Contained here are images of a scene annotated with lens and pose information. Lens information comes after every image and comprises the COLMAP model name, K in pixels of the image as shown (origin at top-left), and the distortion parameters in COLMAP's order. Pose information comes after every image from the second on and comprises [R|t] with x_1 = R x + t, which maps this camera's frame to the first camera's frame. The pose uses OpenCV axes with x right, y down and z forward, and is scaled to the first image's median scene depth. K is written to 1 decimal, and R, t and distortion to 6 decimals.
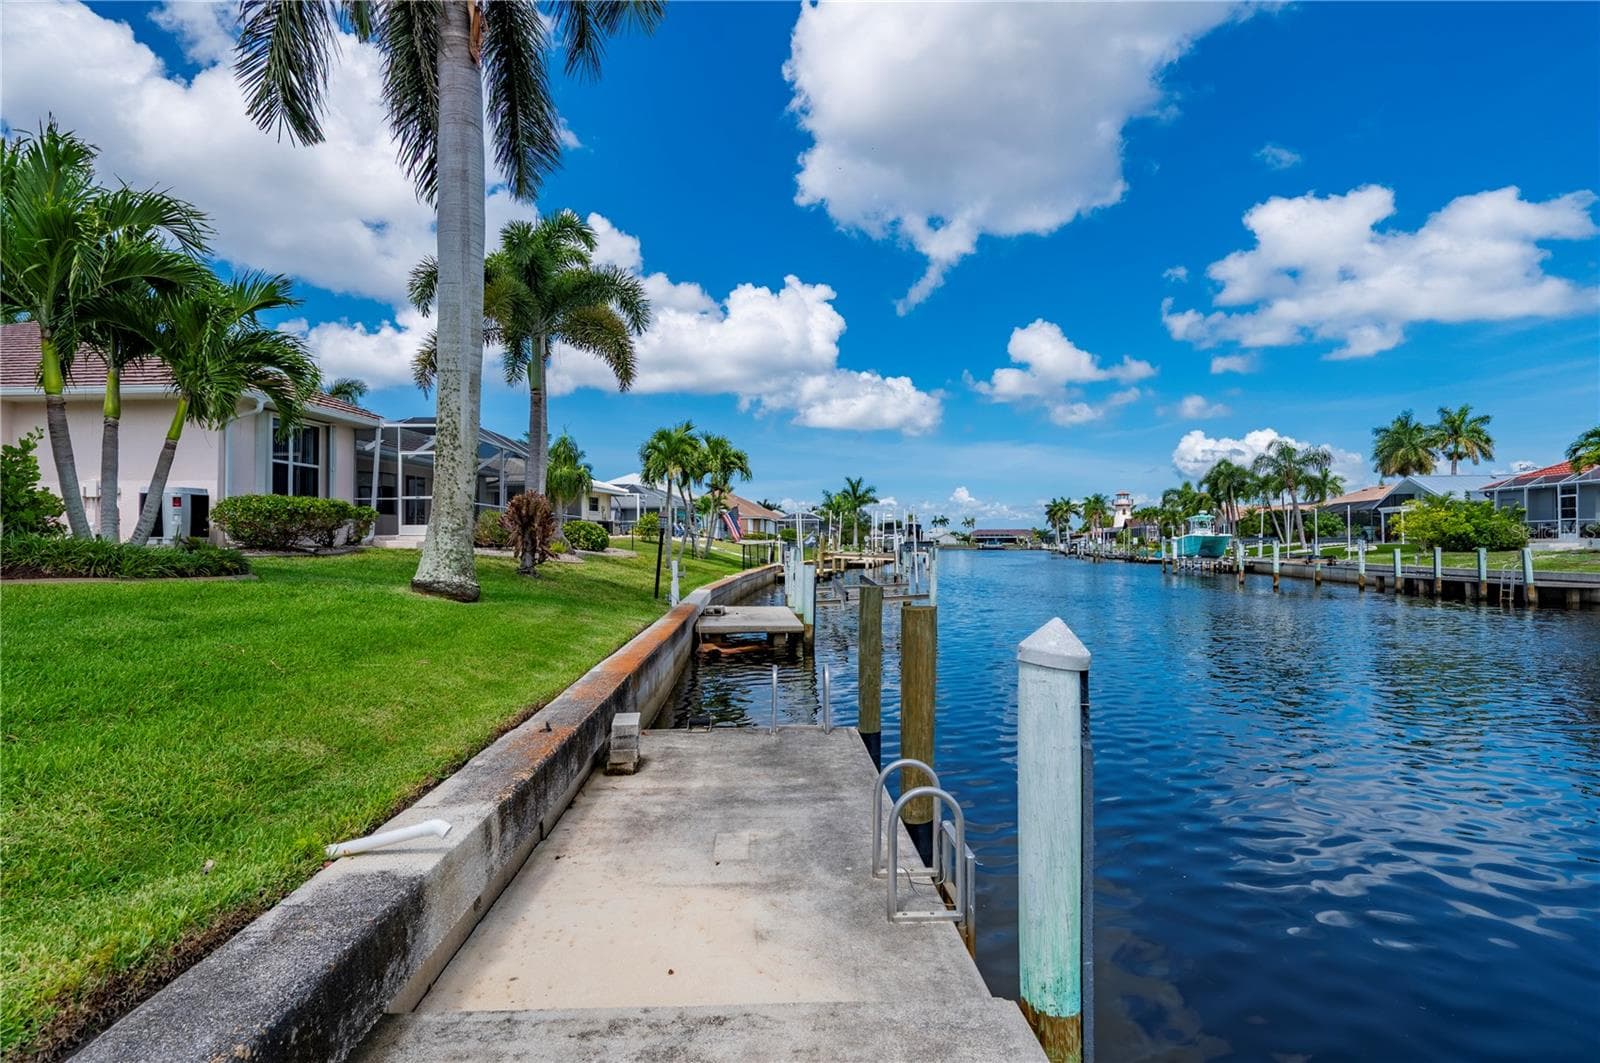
lens RADIAL K [[779.2, 0, 795.1], [0, 779.2, 536.5], [0, 0, 1]] dist [0.000426, 0.000551]
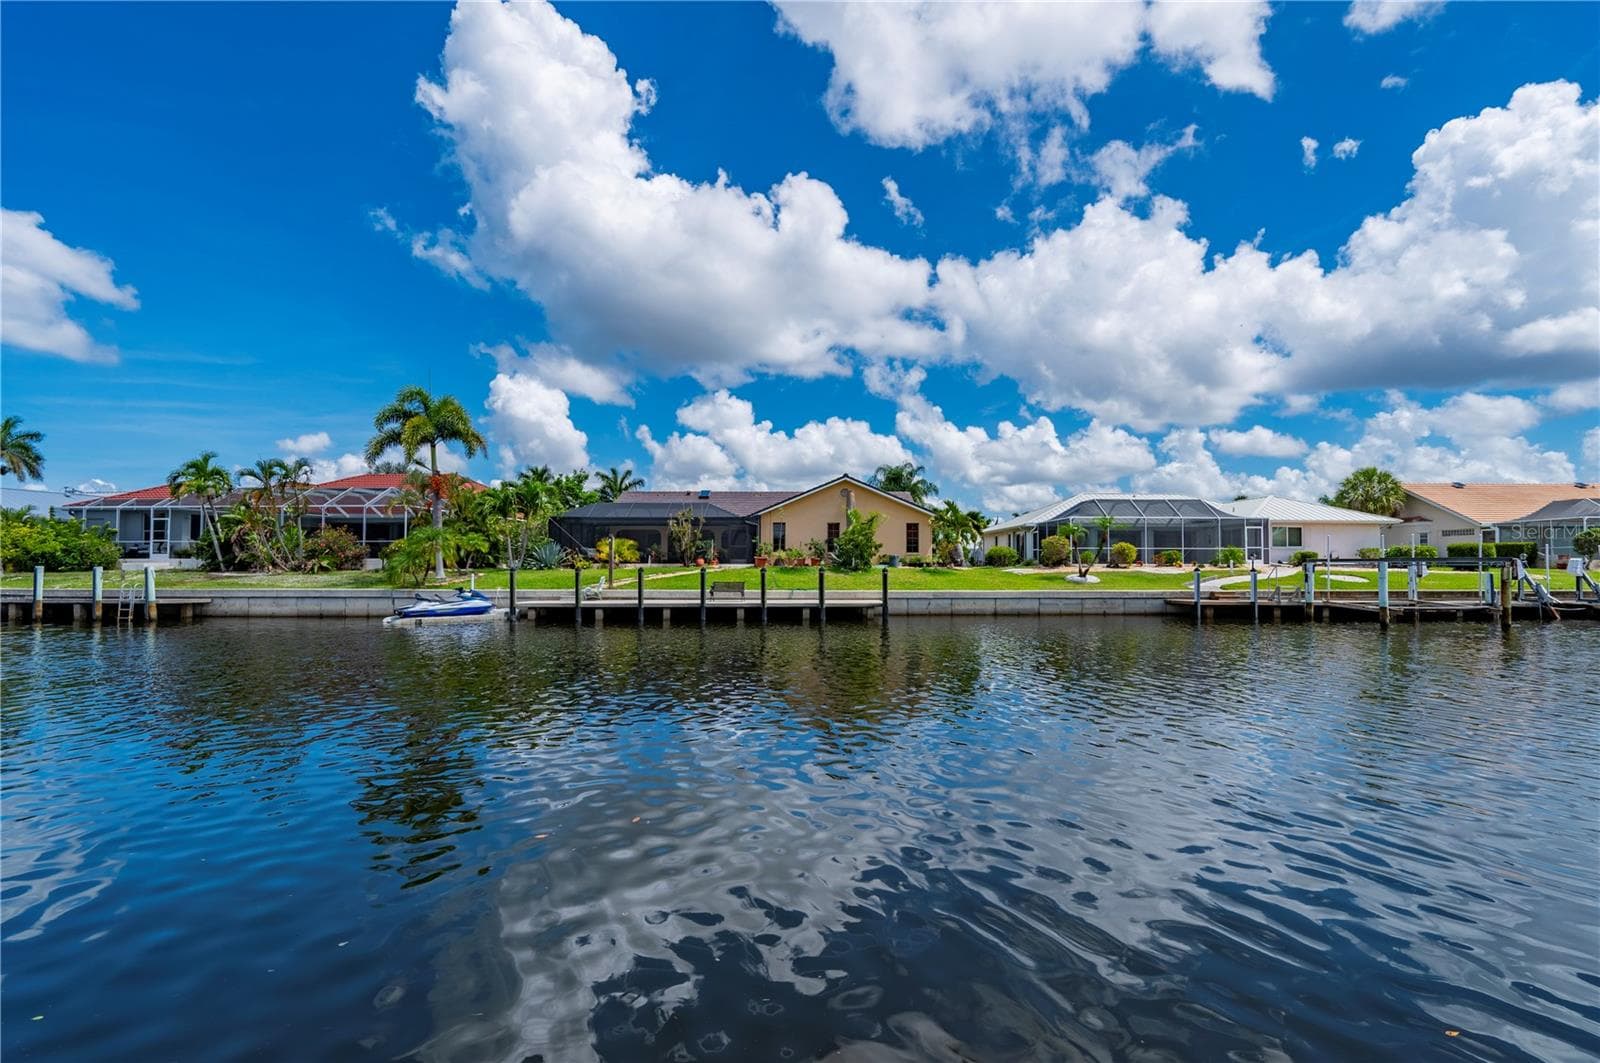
lens RADIAL K [[694.2, 0, 814.0], [0, 694.2, 524.2], [0, 0, 1]] dist [0.000002, -0.000591]
pose [[-0.025679, 0.060756, 0.997822, 0.006223], [-0.010299, 0.998082, -0.061037, 0.003073], [-0.999617, -0.011844, -0.025004, 0.082738]]
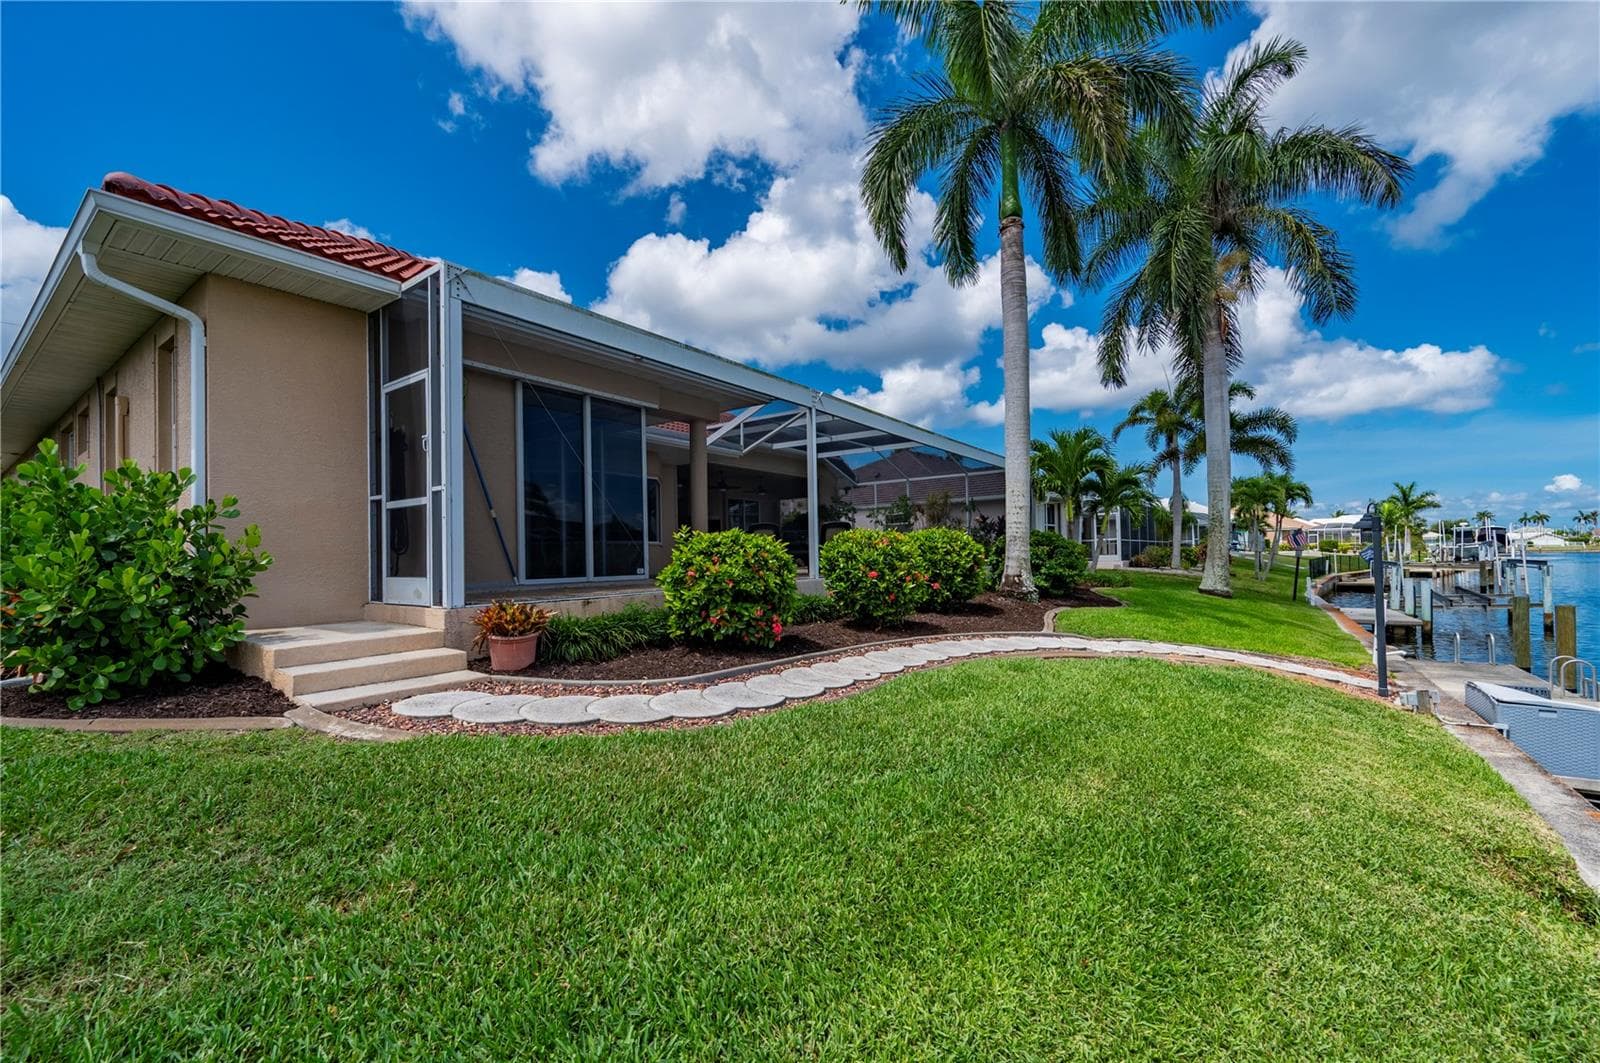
lens RADIAL K [[647.8, 0, 797.5], [0, 647.8, 539.1], [0, 0, 1]] dist [0.000543, 0.000241]
pose [[0.787064, -0.028886, -0.616195, -0.047527], [0.021824, 0.999582, -0.018984, -0.013358], [0.616485, 0.001494, 0.787365, -0.203946]]
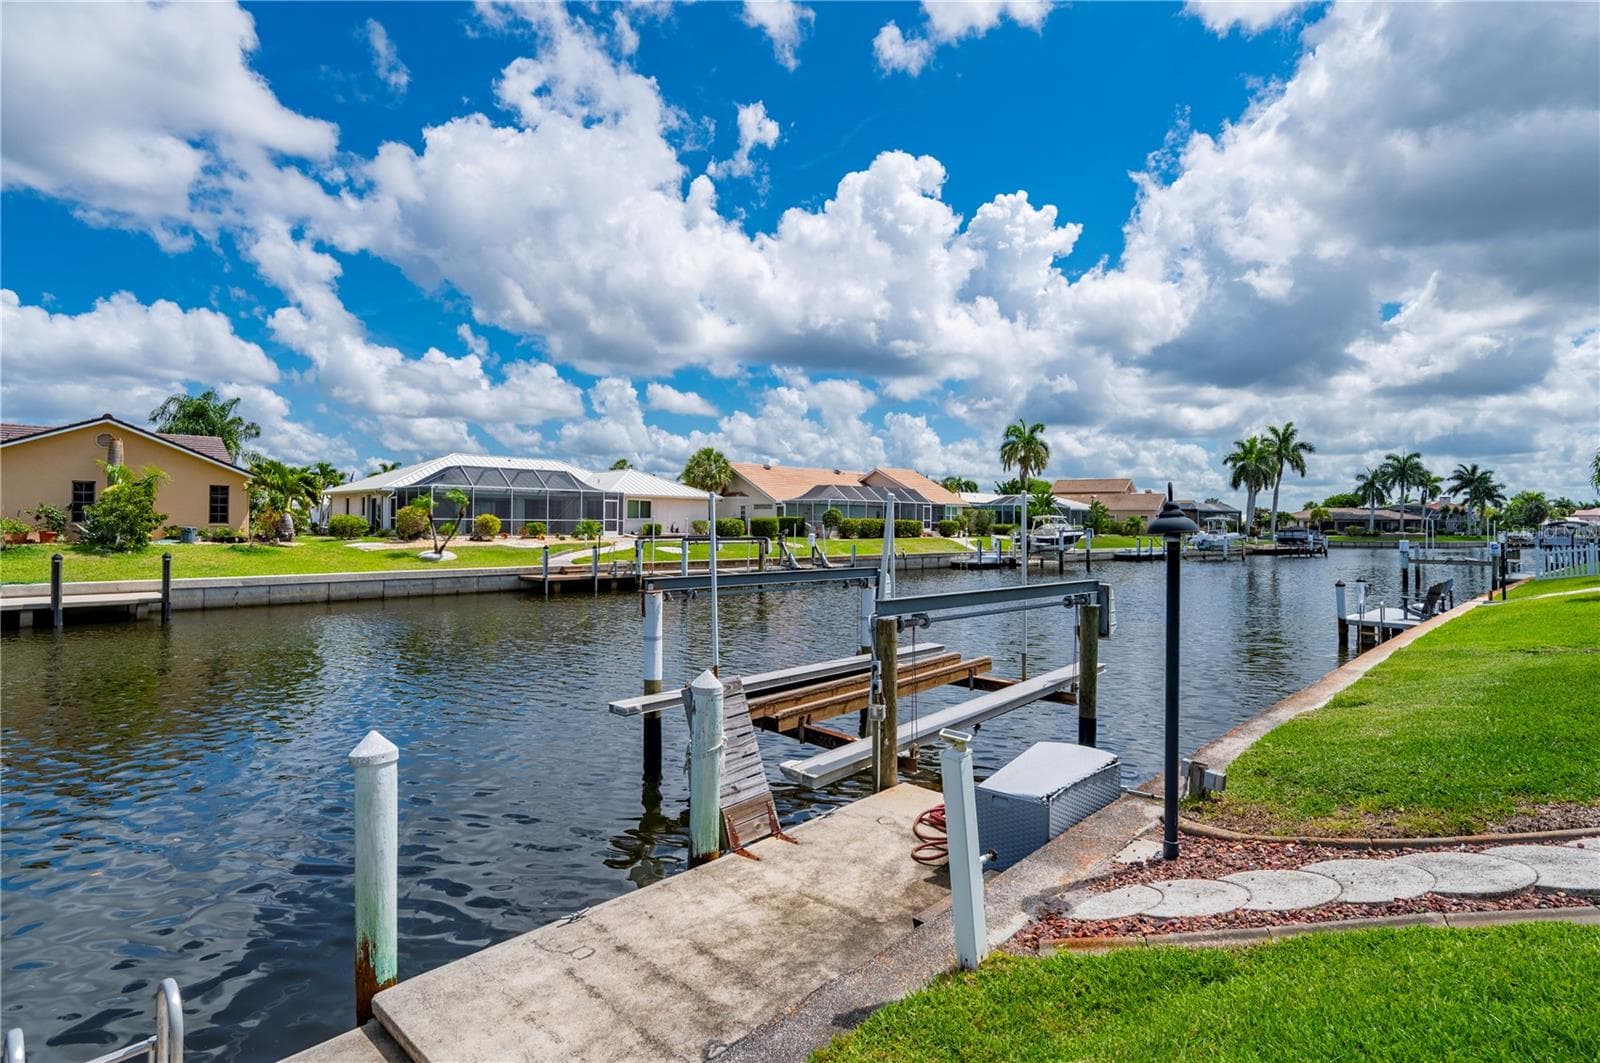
lens RADIAL K [[804.0, 0, 801.3], [0, 804.0, 494.9], [0, 0, 1]] dist [0.000171, 0.000519]
pose [[-0.702709, 0.017925, 0.711251, -0.066119], [-0.015398, 0.999065, -0.040391, -0.015833], [-0.711311, -0.039335, -0.701776, 0.084078]]
